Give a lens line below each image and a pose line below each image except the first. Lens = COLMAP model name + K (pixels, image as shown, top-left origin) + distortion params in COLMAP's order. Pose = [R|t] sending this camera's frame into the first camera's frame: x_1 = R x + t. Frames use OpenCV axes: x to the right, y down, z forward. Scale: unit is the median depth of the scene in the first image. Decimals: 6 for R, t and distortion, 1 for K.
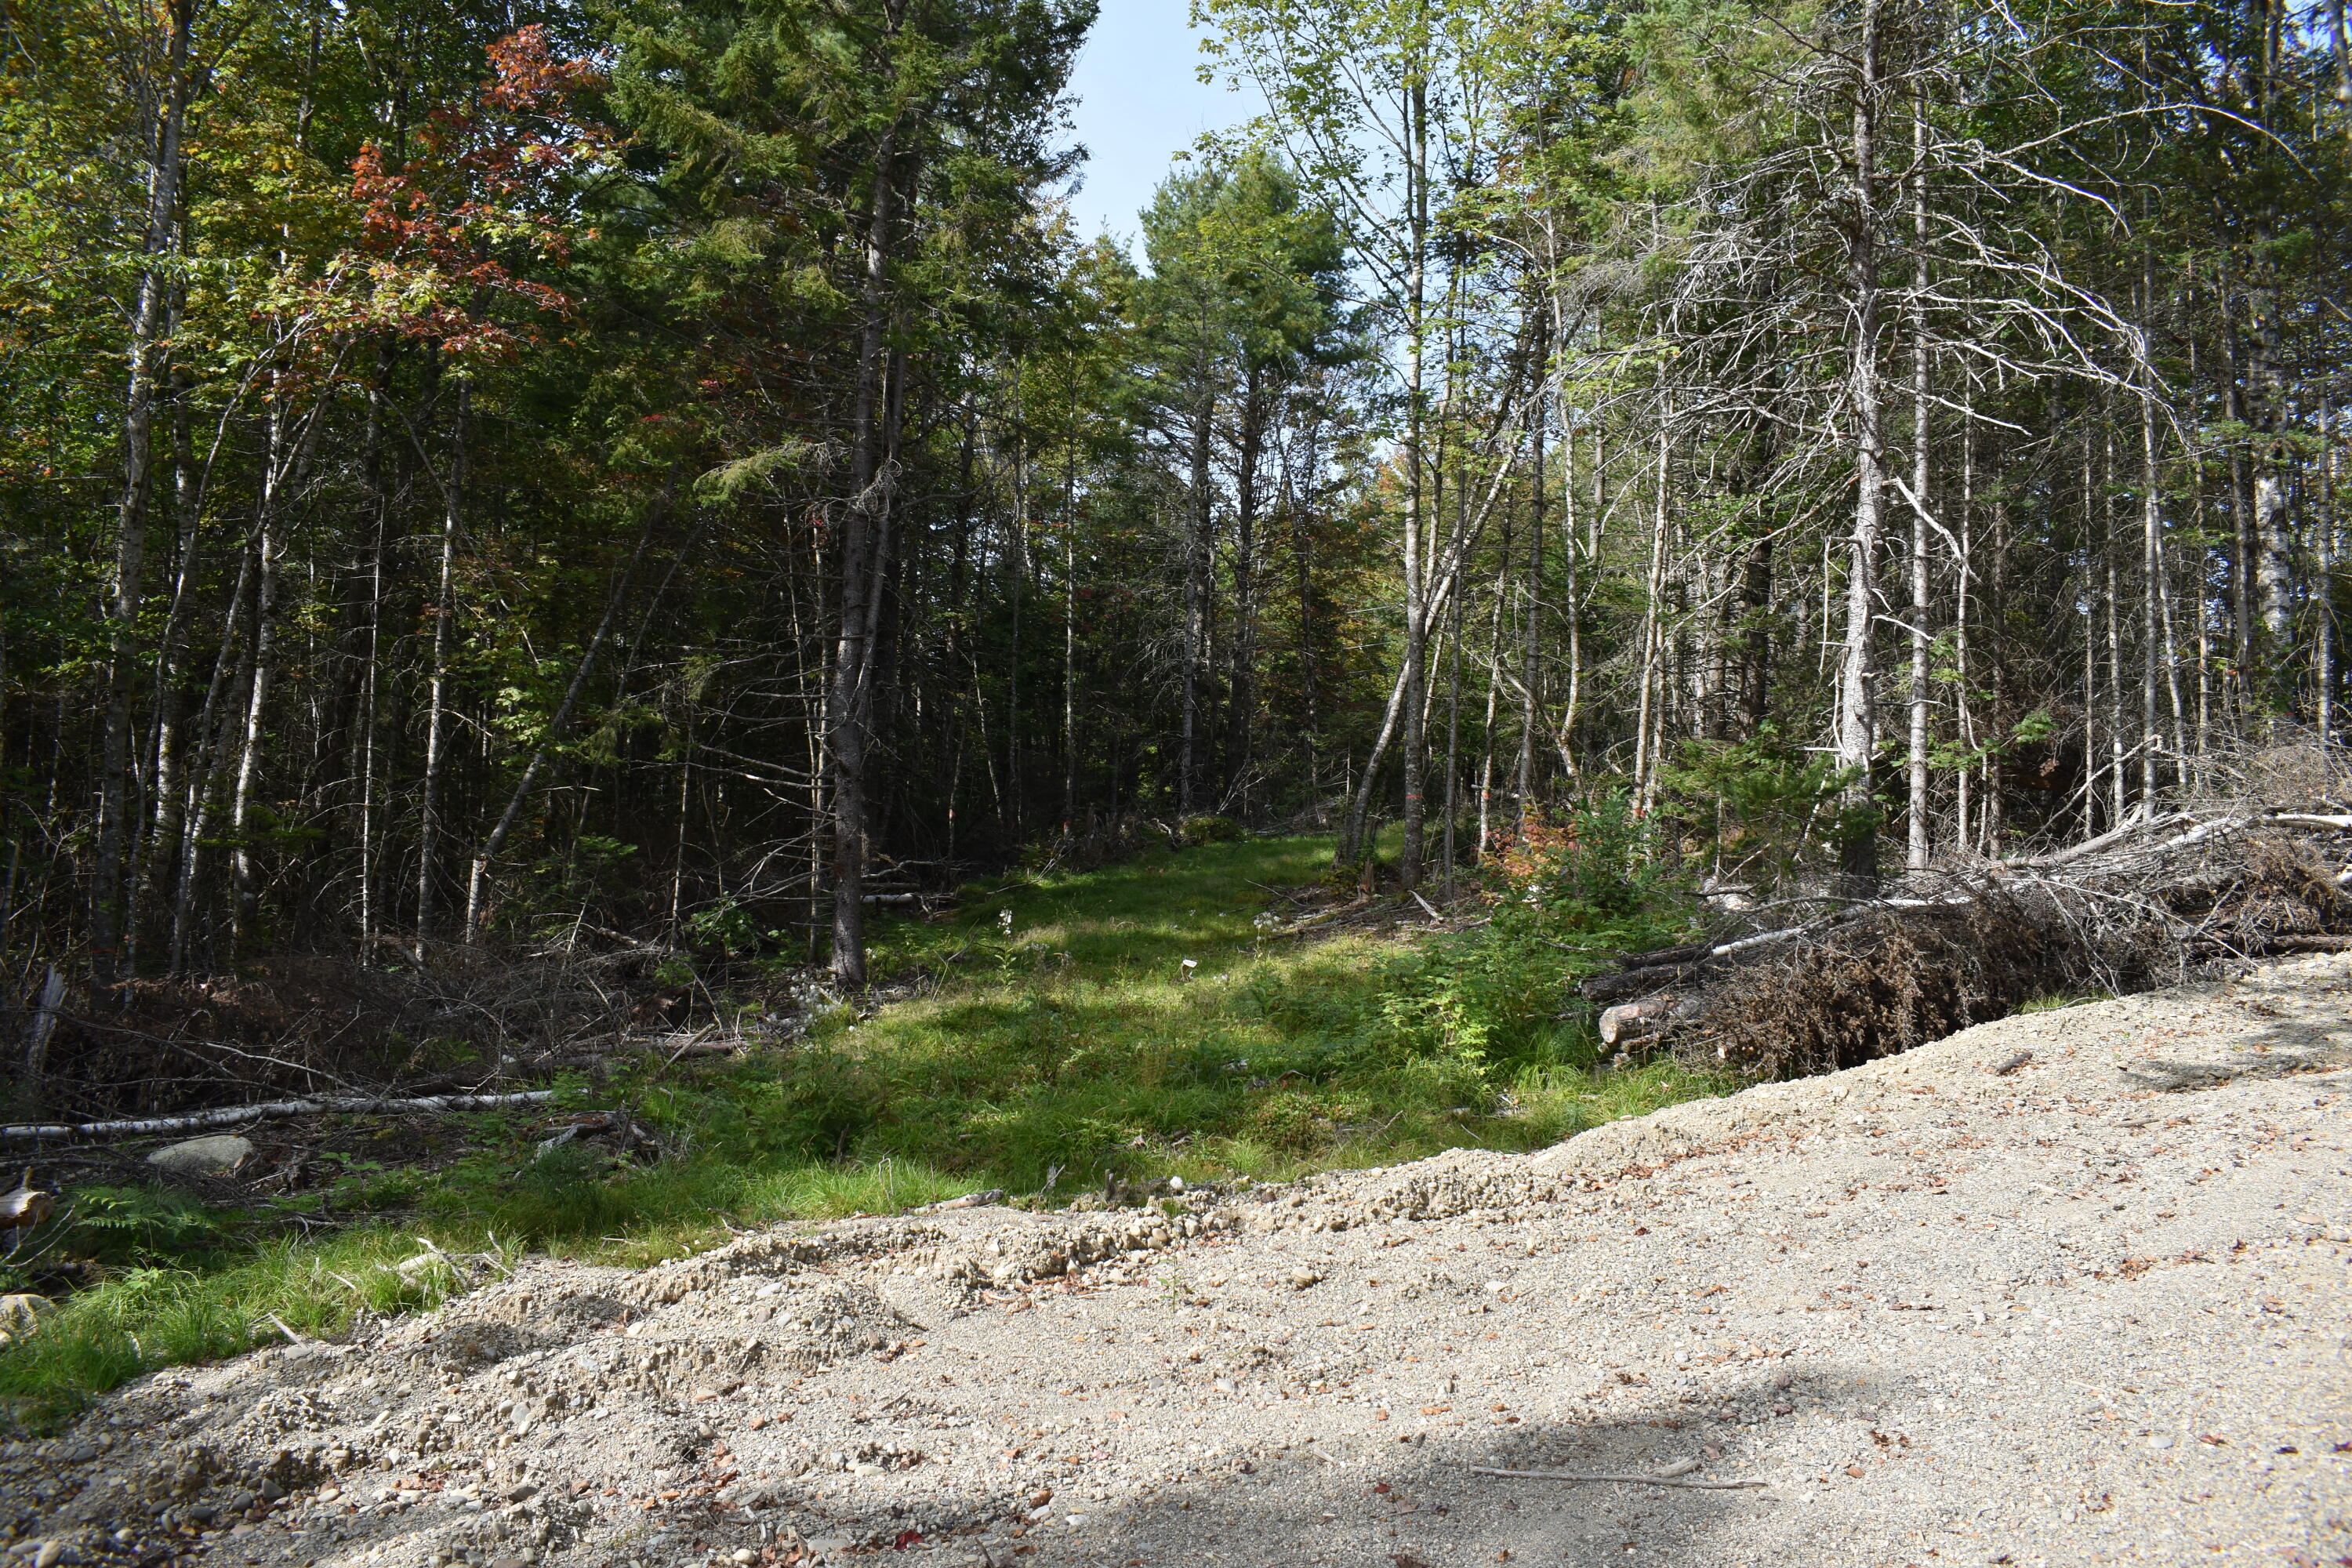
lens RADIAL K [[1845.2, 0, 1168.8], [0, 1845.2, 783.8], [0, 0, 1]] dist [-0.090107, 0.004325]
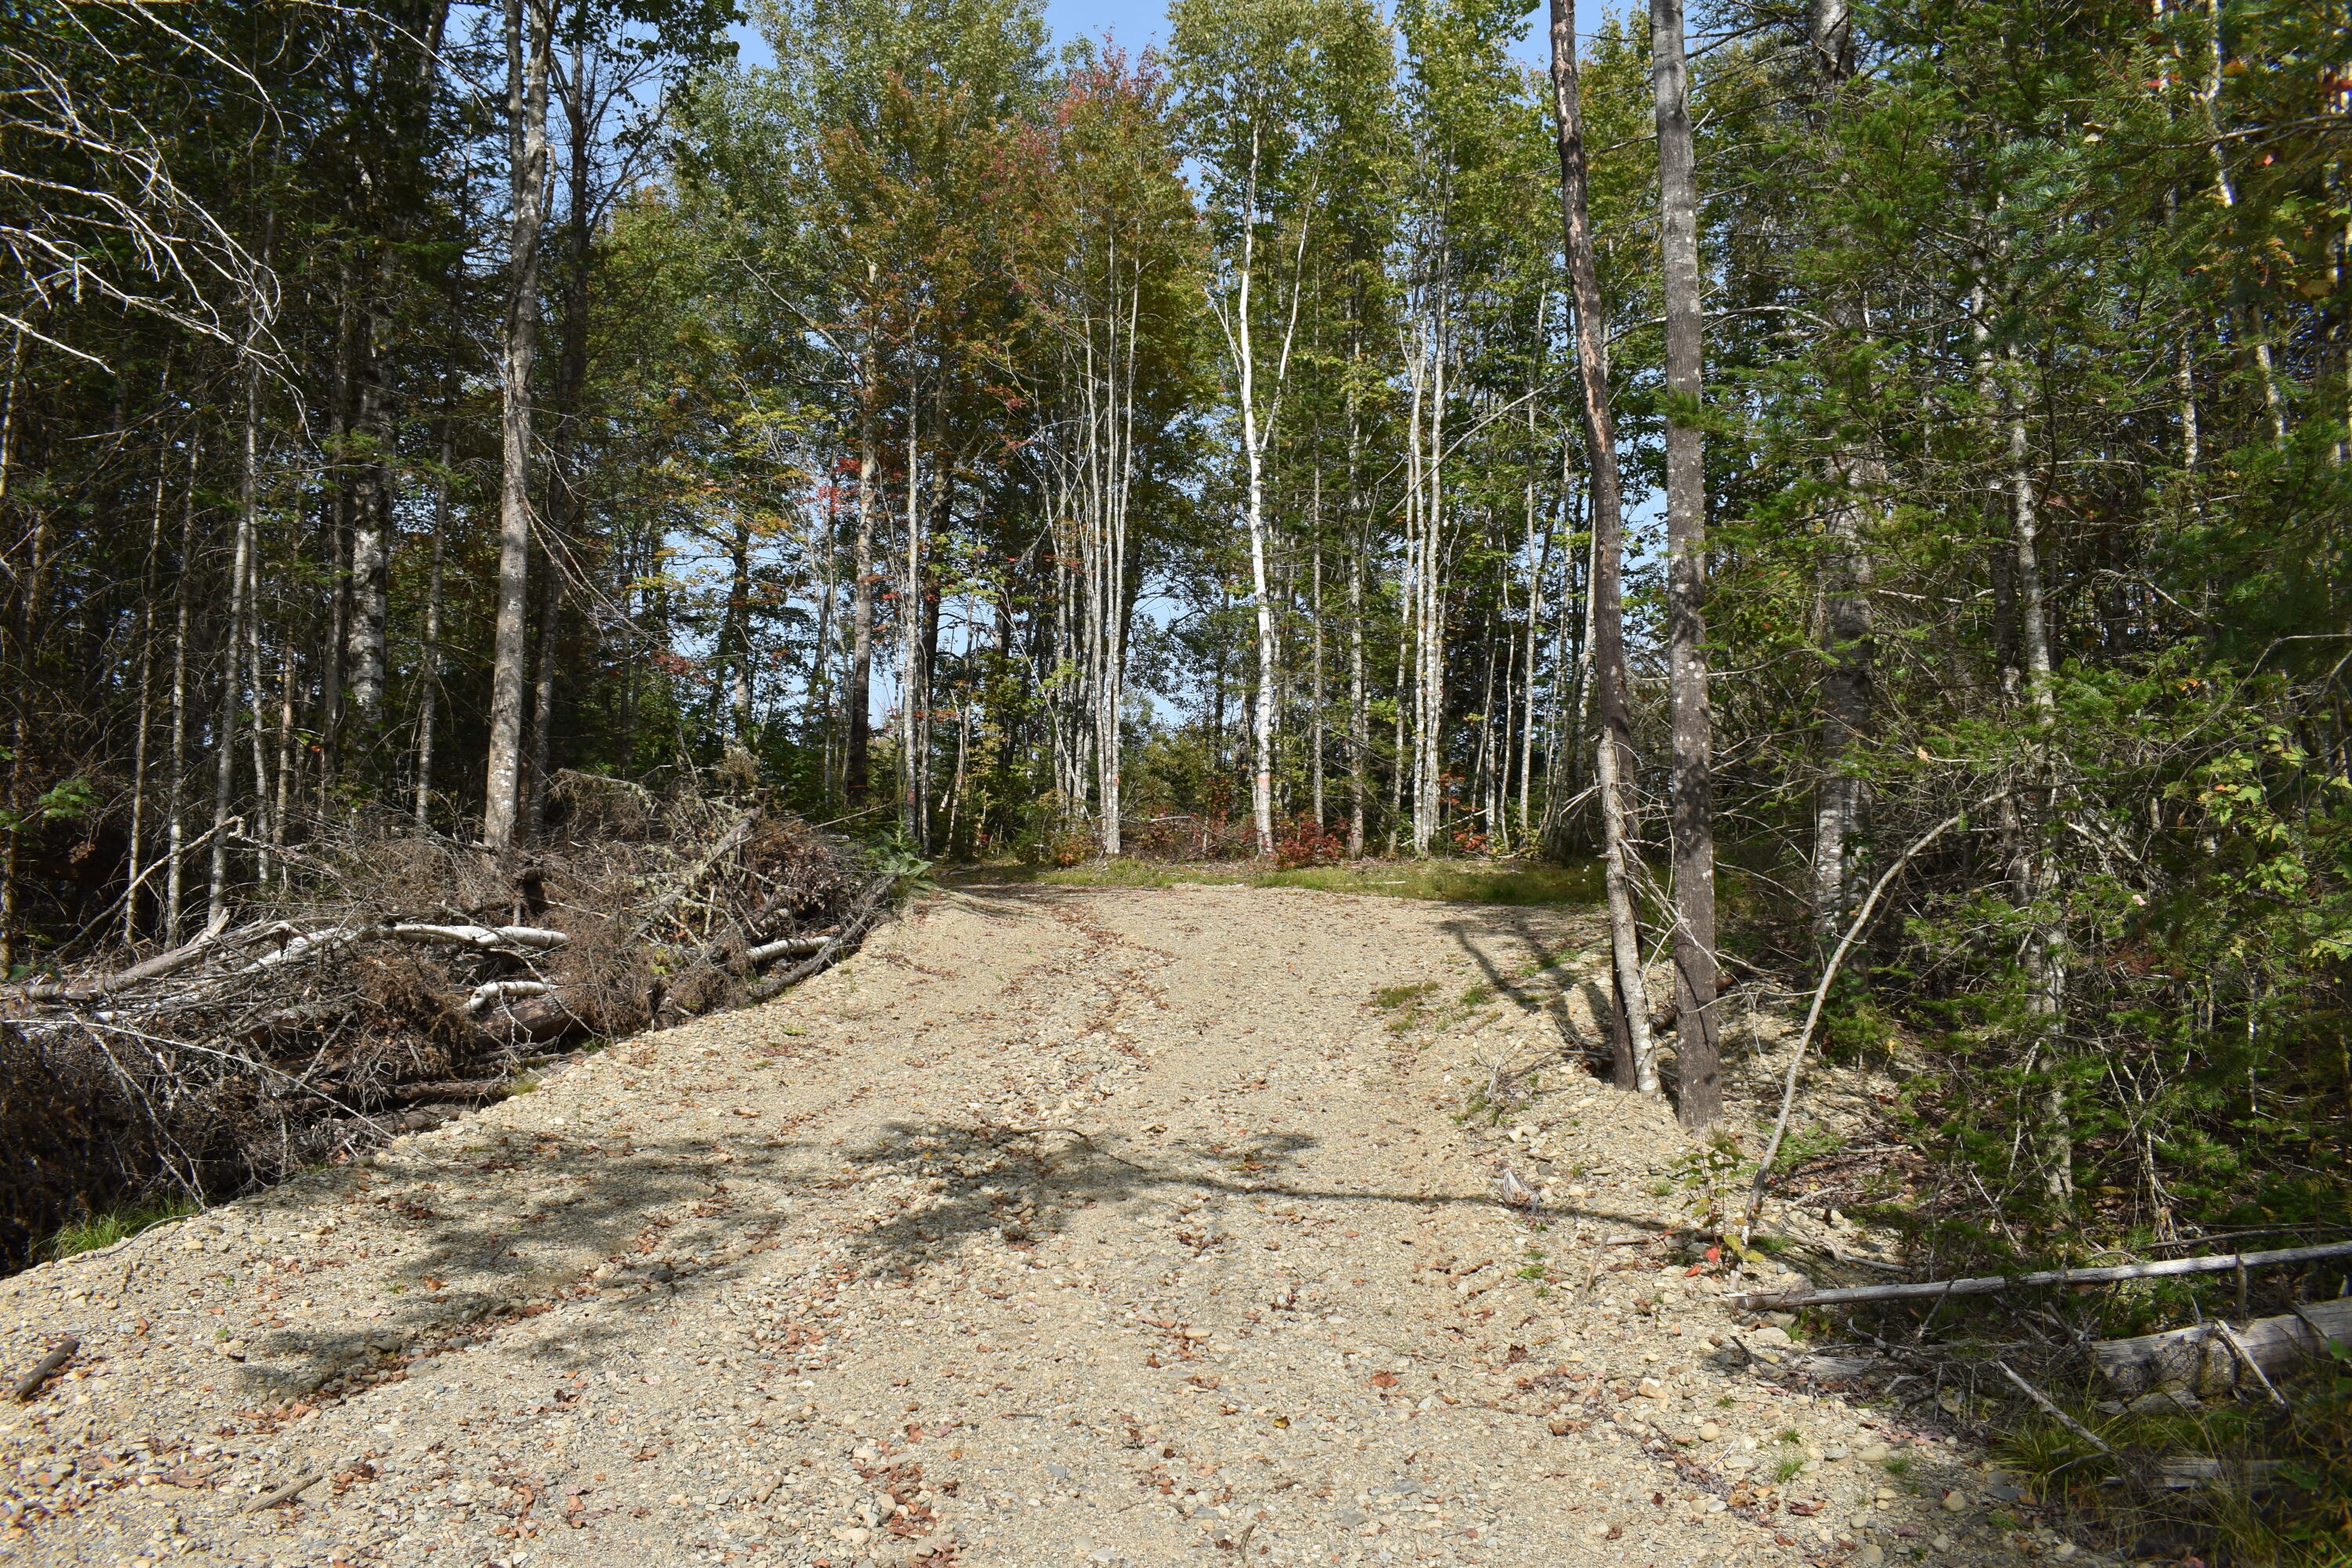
lens RADIAL K [[1845.2, 0, 1168.1], [0, 1845.2, 781.2], [0, 0, 1]] dist [-0.090107, 0.004325]
pose [[0.531257, 0.070405, 0.844280, 0.125086], [-0.027059, 0.997443, -0.066151, -0.002181], [-0.846779, 0.012297, 0.531803, 0.289822]]
